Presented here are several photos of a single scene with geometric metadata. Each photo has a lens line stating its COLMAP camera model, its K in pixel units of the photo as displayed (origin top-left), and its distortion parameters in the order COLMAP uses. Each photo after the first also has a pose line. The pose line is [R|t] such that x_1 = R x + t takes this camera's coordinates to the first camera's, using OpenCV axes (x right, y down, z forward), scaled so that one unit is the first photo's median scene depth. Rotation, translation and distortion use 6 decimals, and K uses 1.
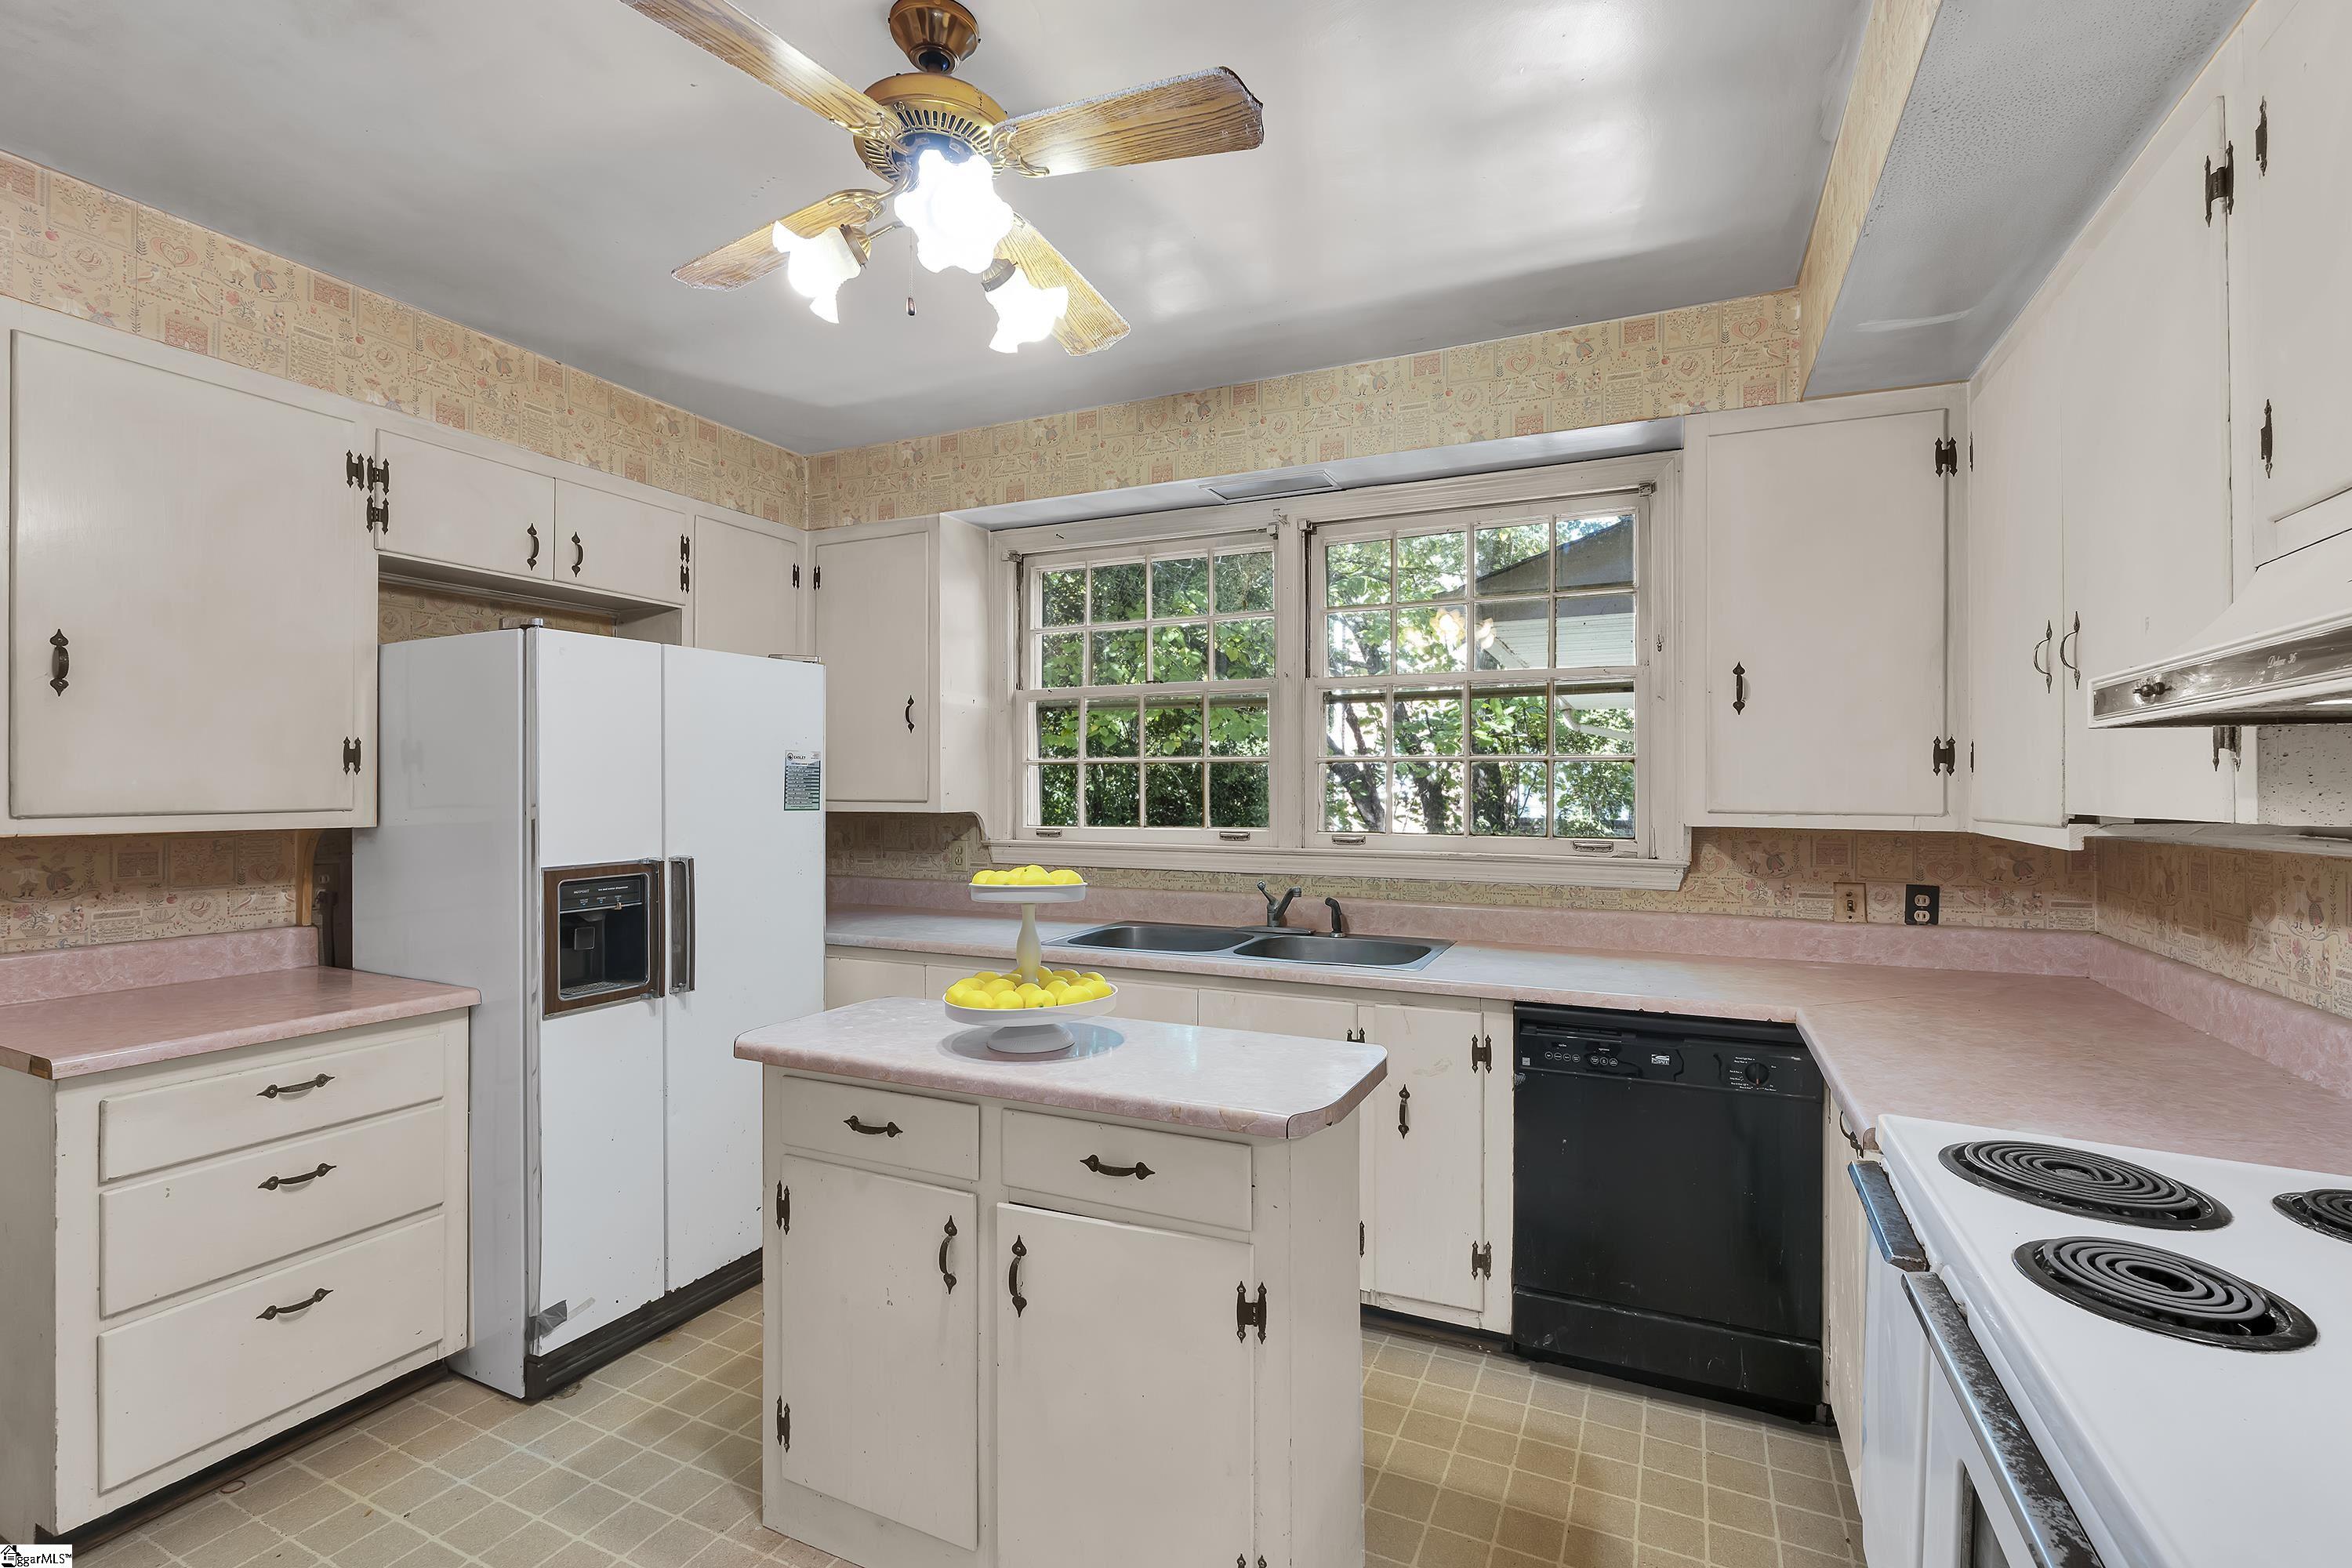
lens RADIAL K [[1024.2, 0, 1194.6], [0, 1024.2, 776.7], [0, 0, 1]] dist [-0.004324, 0.000086]
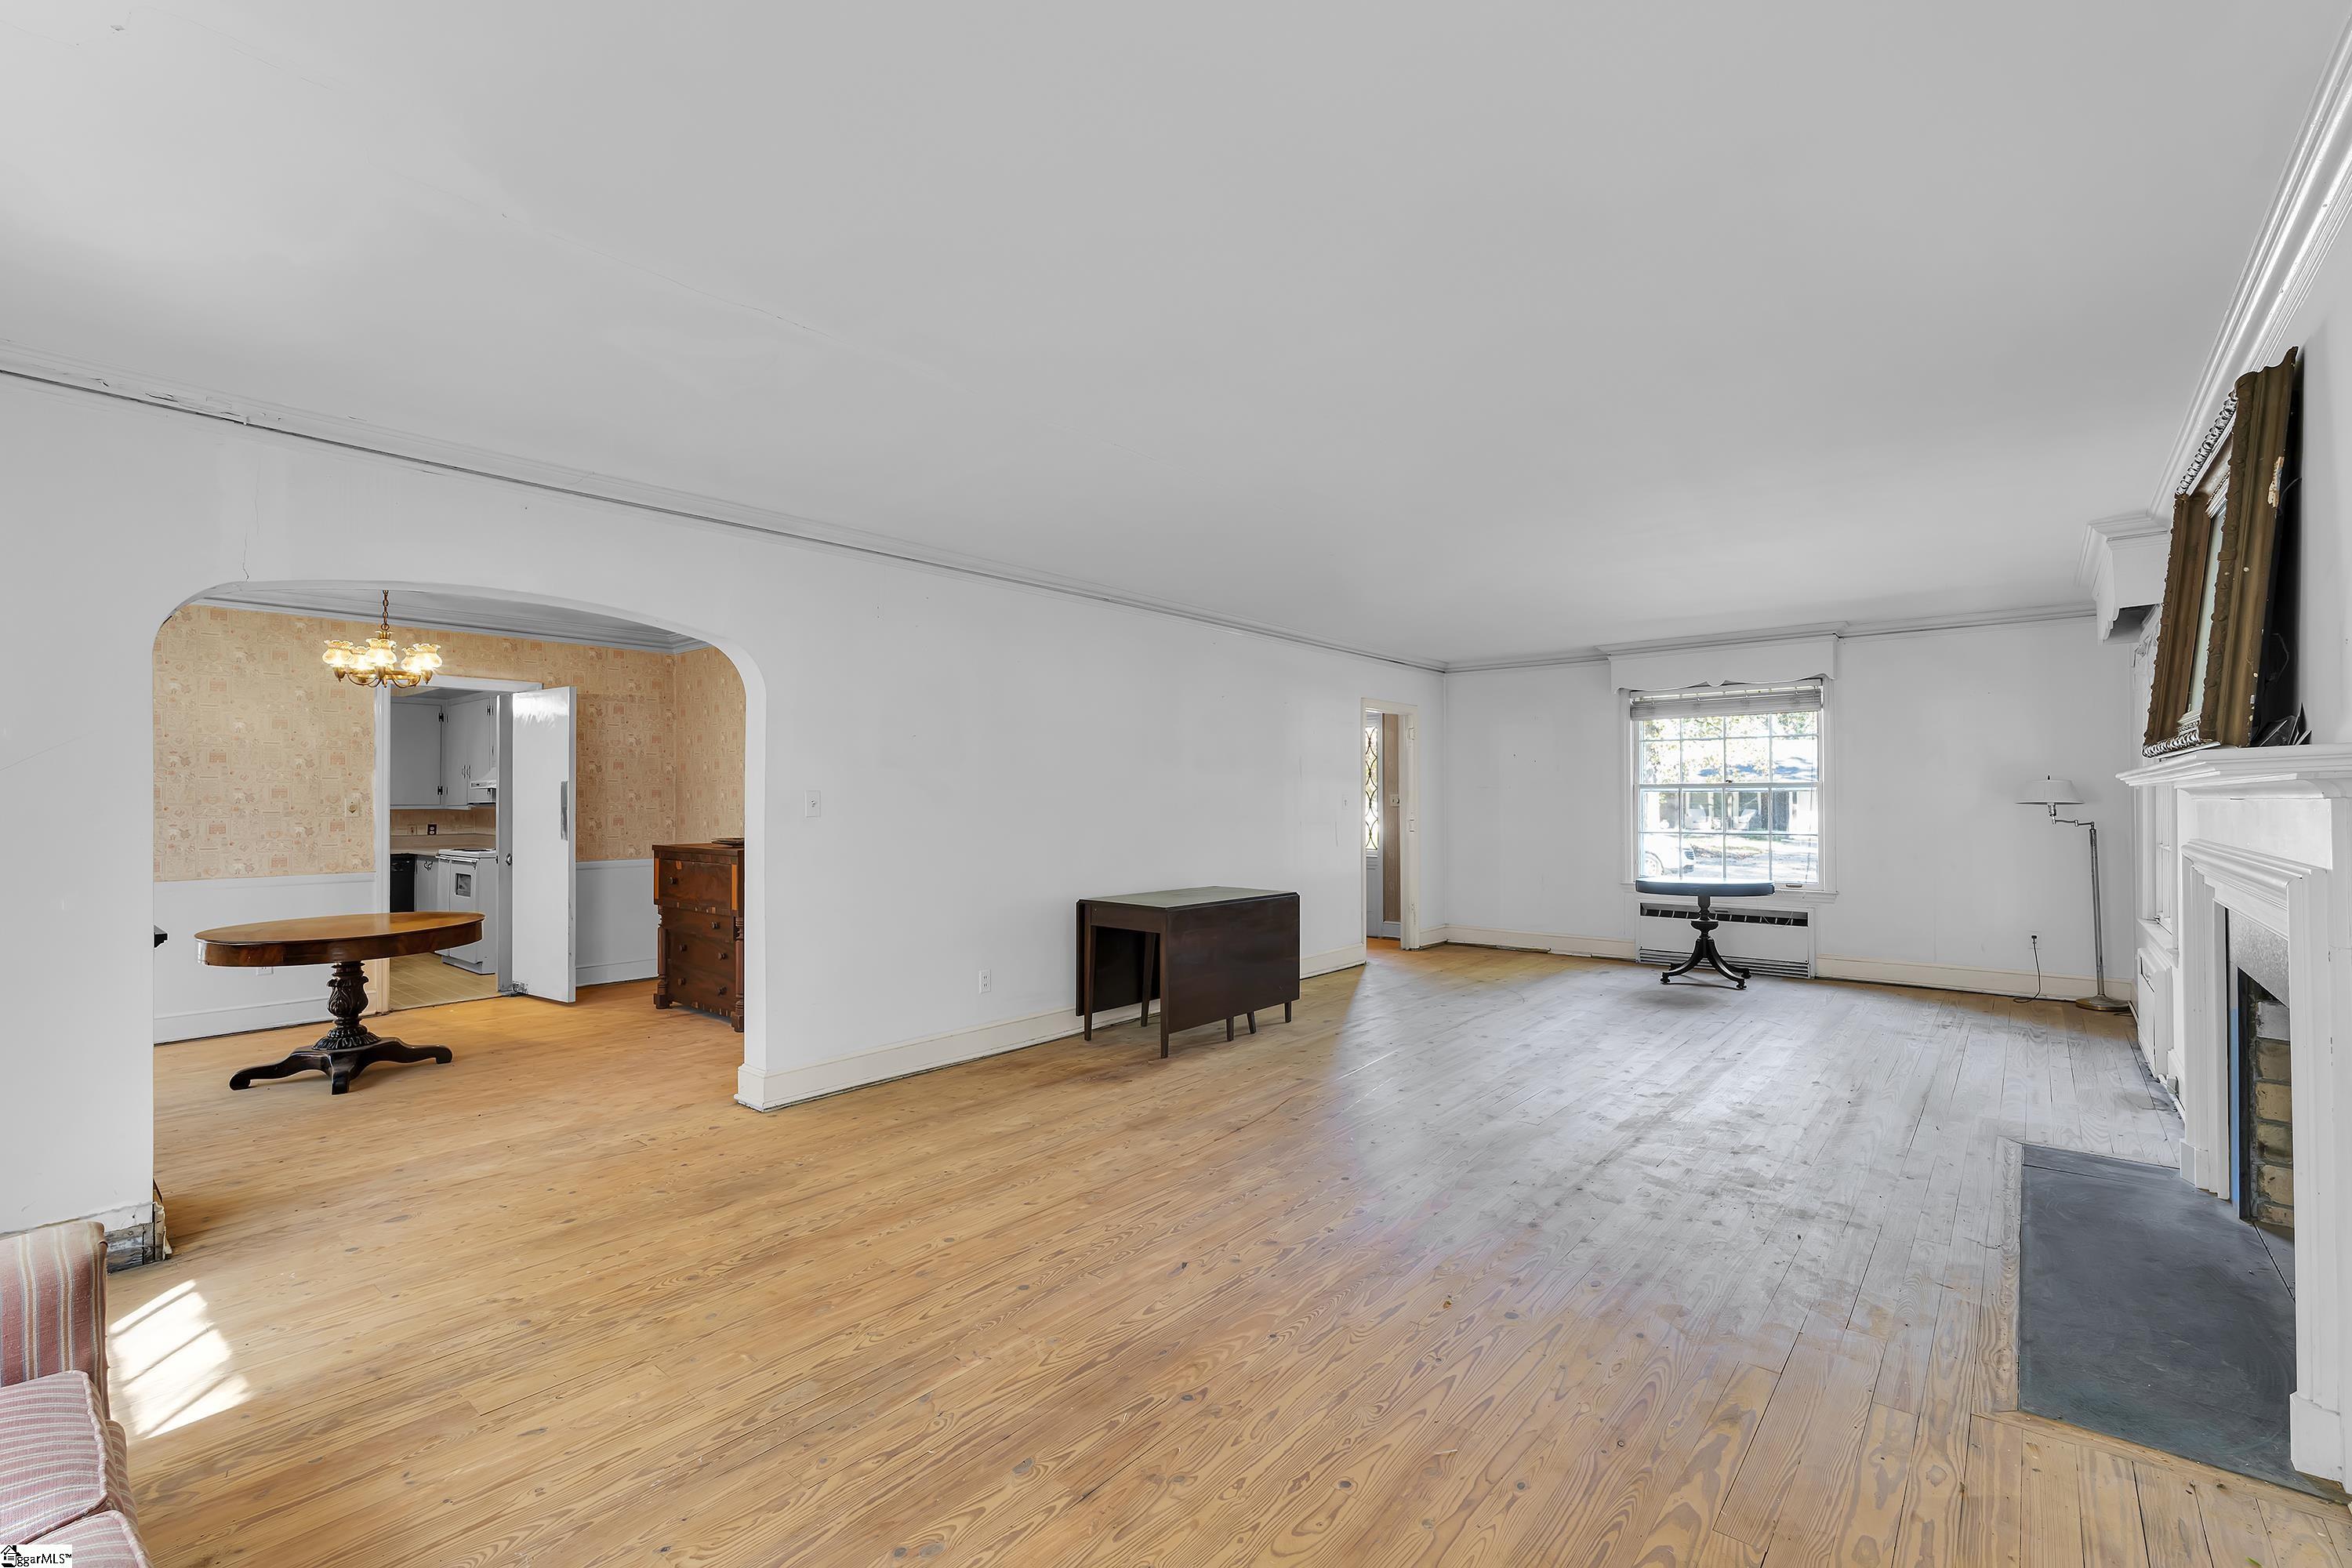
lens RADIAL K [[1024.2, 0, 1185.1], [0, 1024.2, 785.7], [0, 0, 1]] dist [-0.004324, 0.000086]
pose [[0.255654, 0.014512, 0.966659, -2.467520], [-0.004188, 0.999895, -0.013903, 0.004819], [-0.966759, -0.000494, 0.255688, -2.941839]]
